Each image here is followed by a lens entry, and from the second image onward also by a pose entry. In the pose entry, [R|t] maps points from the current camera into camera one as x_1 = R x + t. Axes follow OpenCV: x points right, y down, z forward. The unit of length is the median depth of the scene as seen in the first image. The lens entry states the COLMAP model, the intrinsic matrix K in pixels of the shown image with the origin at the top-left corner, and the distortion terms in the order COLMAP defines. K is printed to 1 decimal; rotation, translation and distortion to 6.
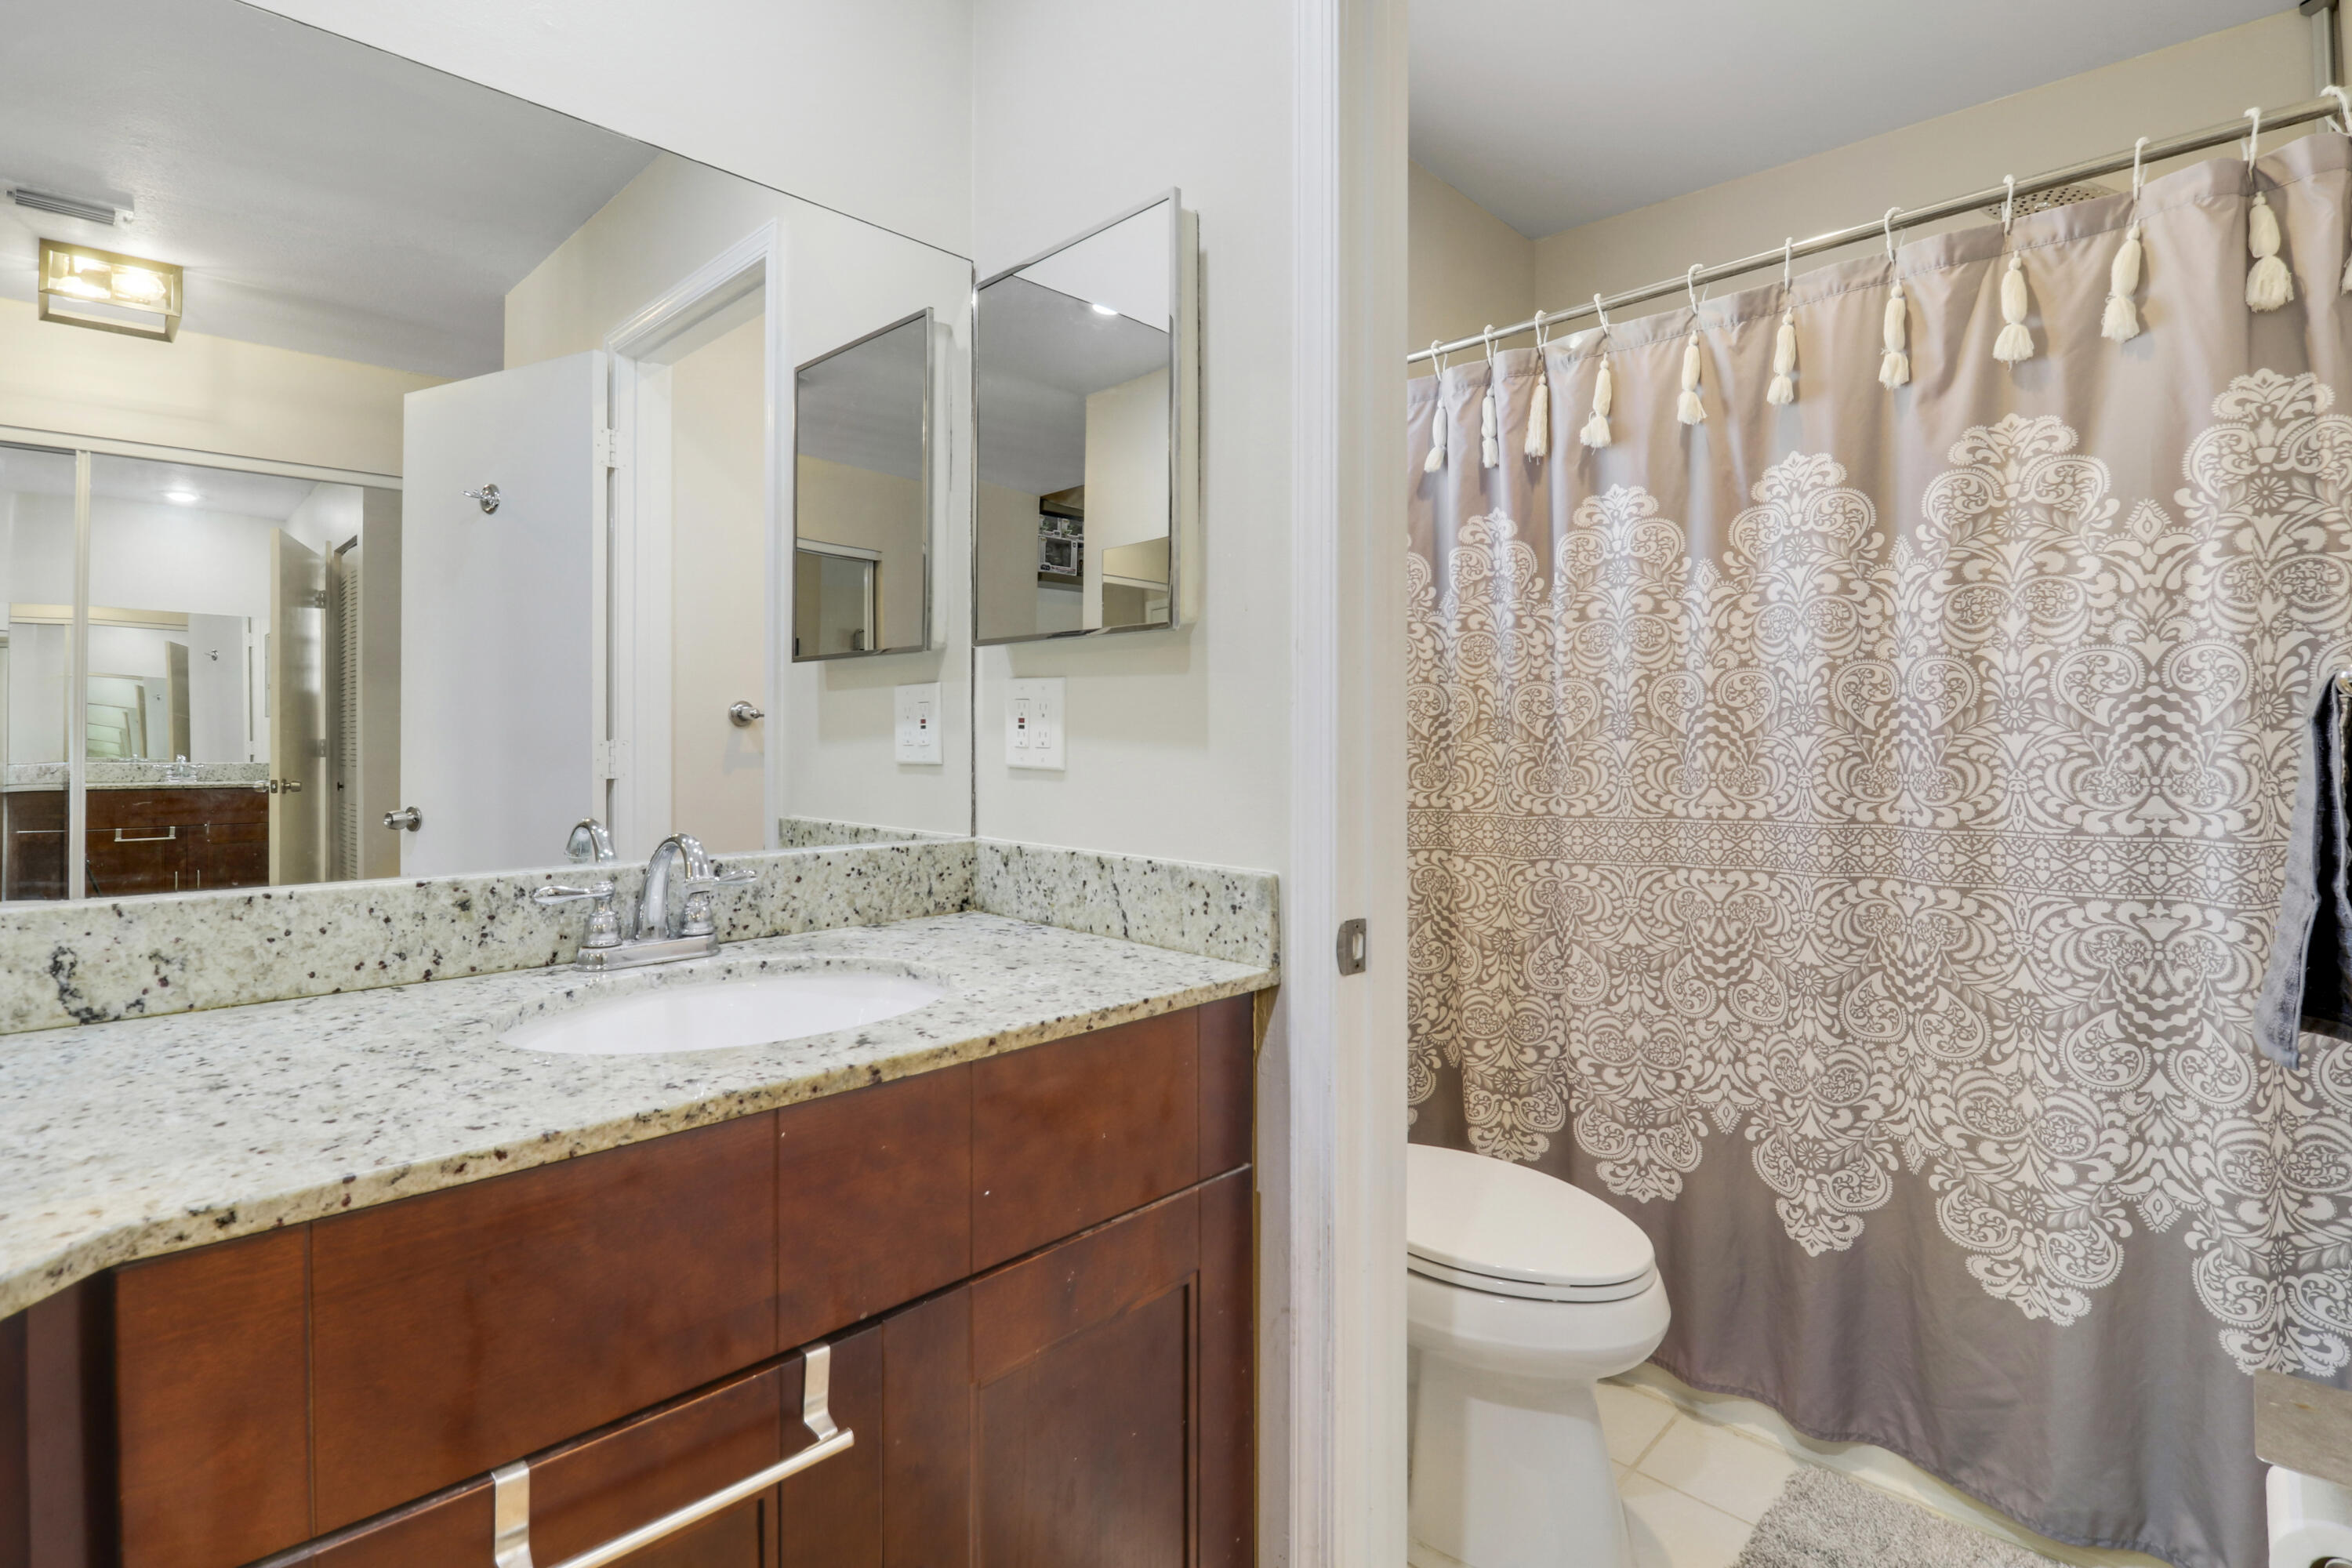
lens RADIAL K [[1097.2, 0, 1194.1], [0, 1097.2, 755.8], [0, 0, 1]] dist [-0.000634, -0.015062]
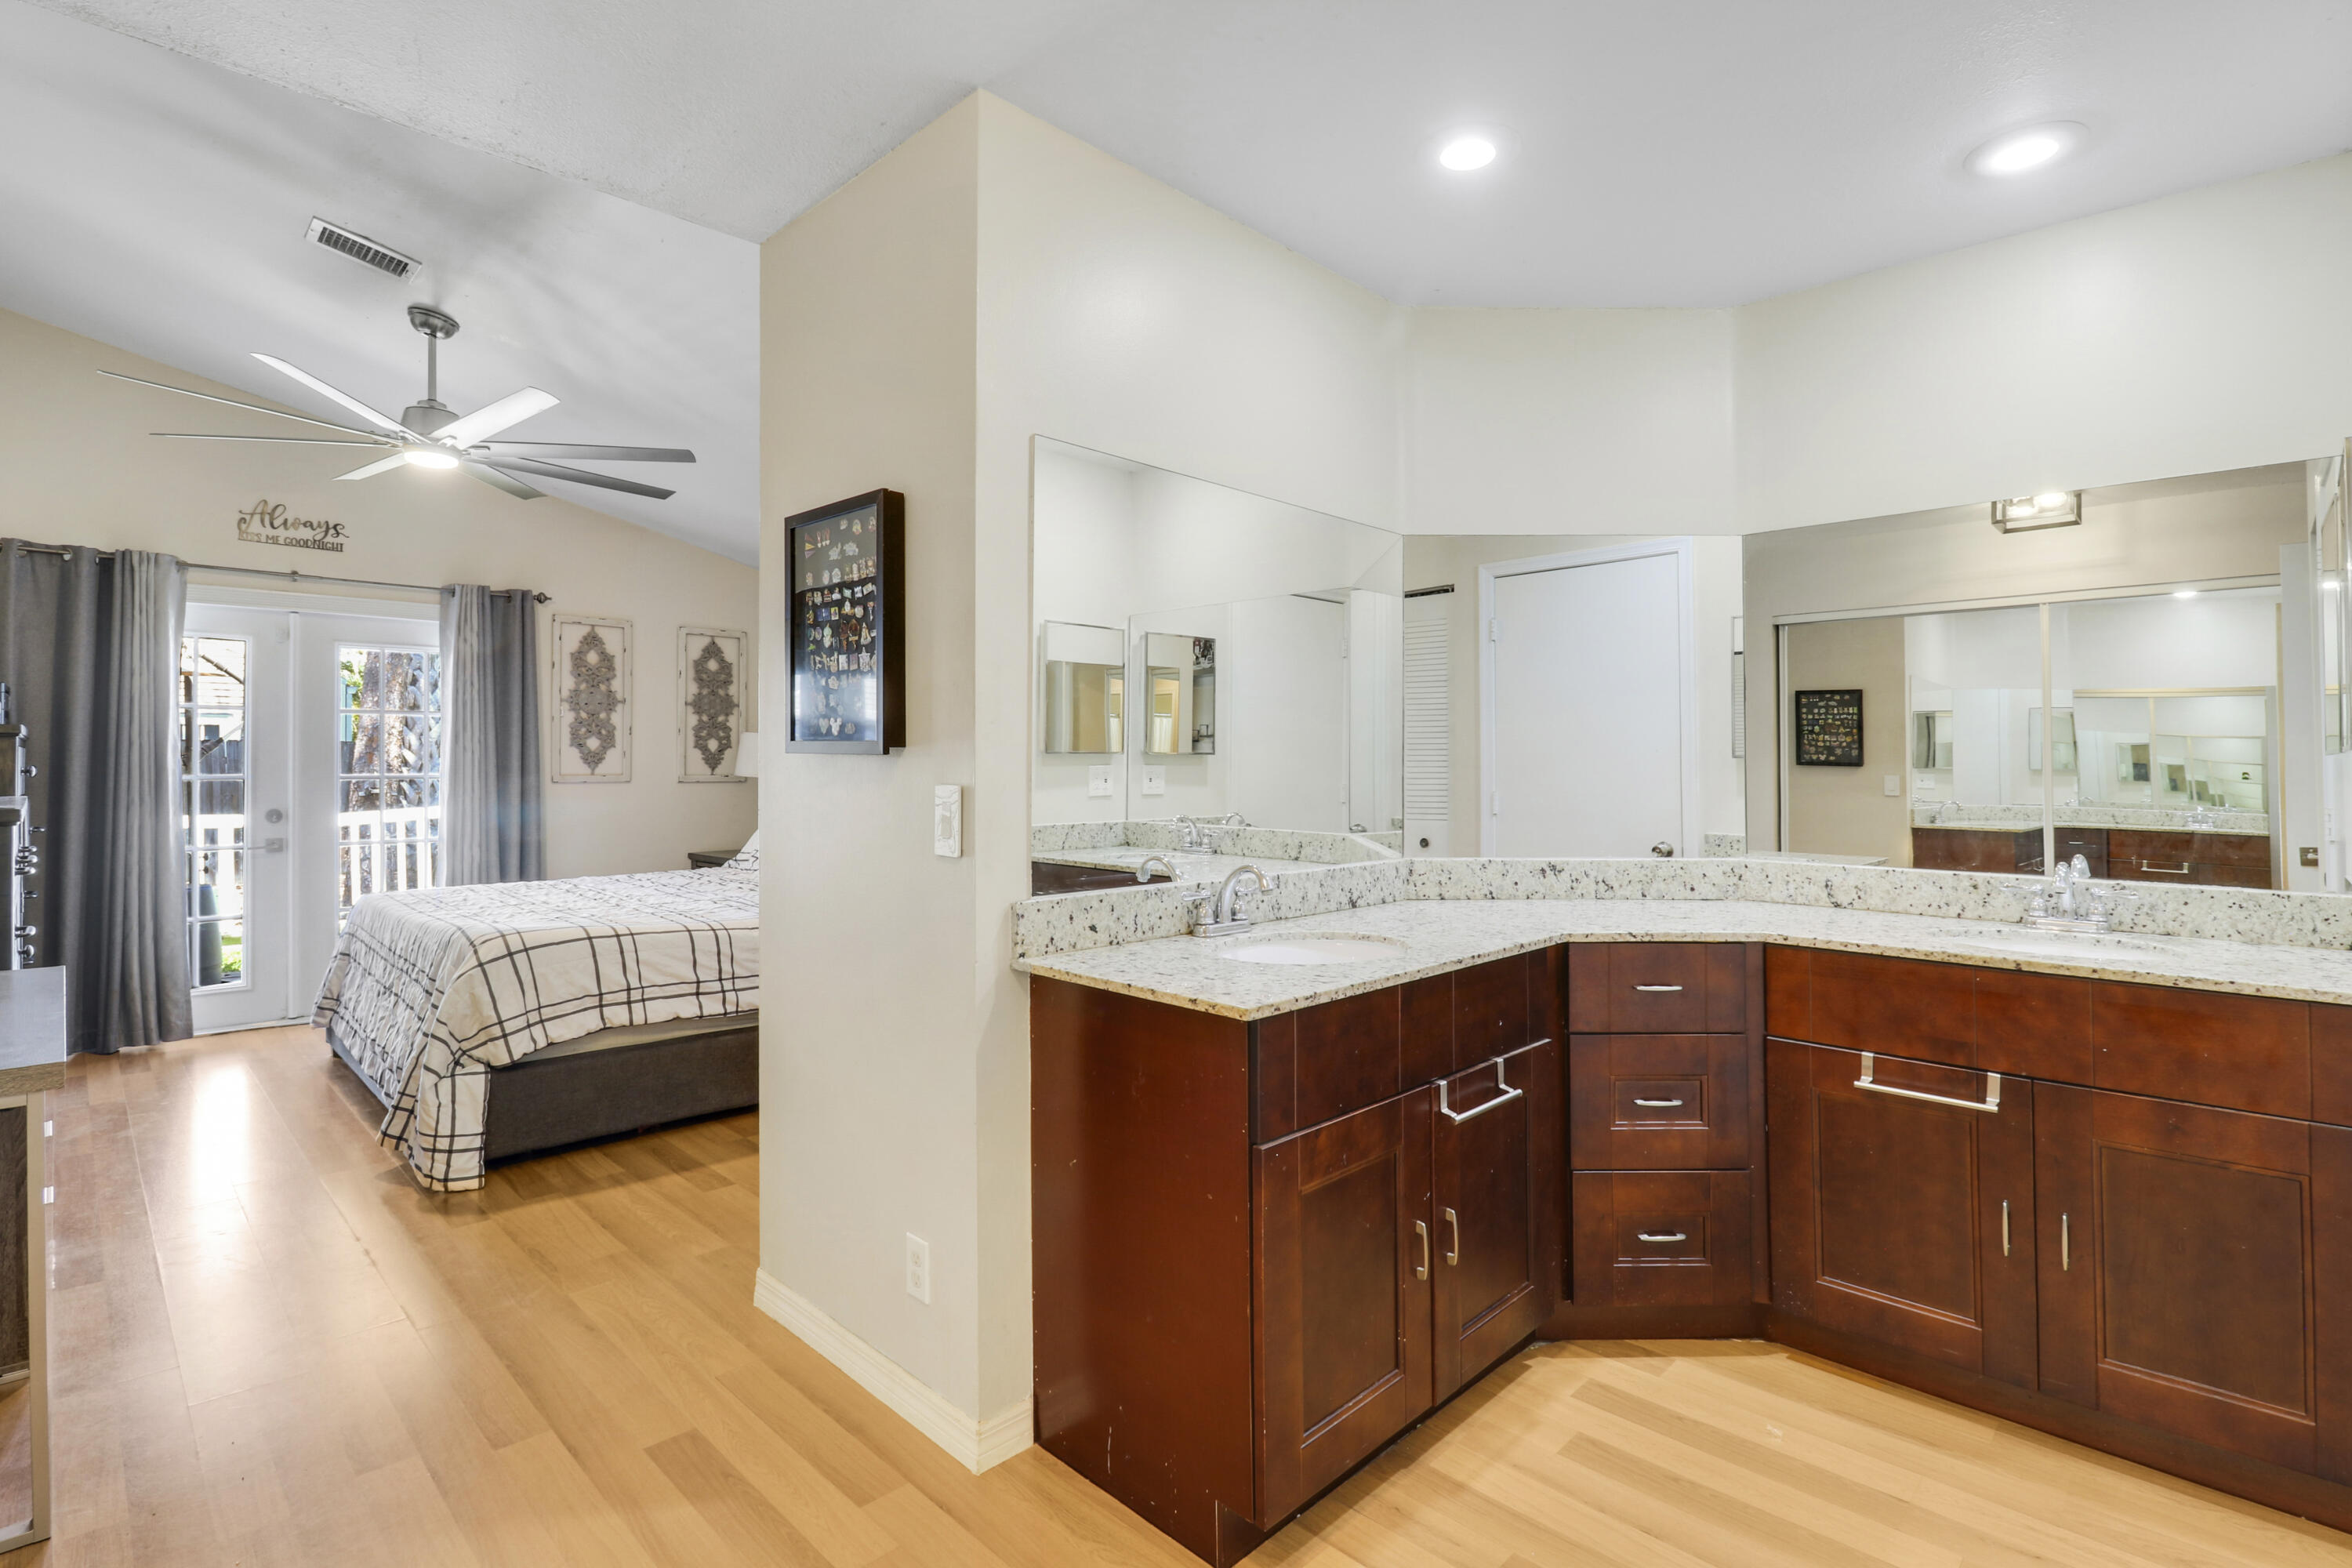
lens RADIAL K [[1097.2, 0, 1194.1], [0, 1097.2, 755.8], [0, 0, 1]] dist [-0.000634, -0.015062]
pose [[-0.006490, -0.011206, -0.999916, 1.470383], [-0.022617, 0.999683, -0.011057, -0.064502], [0.999723, 0.022543, -0.006742, -0.539552]]
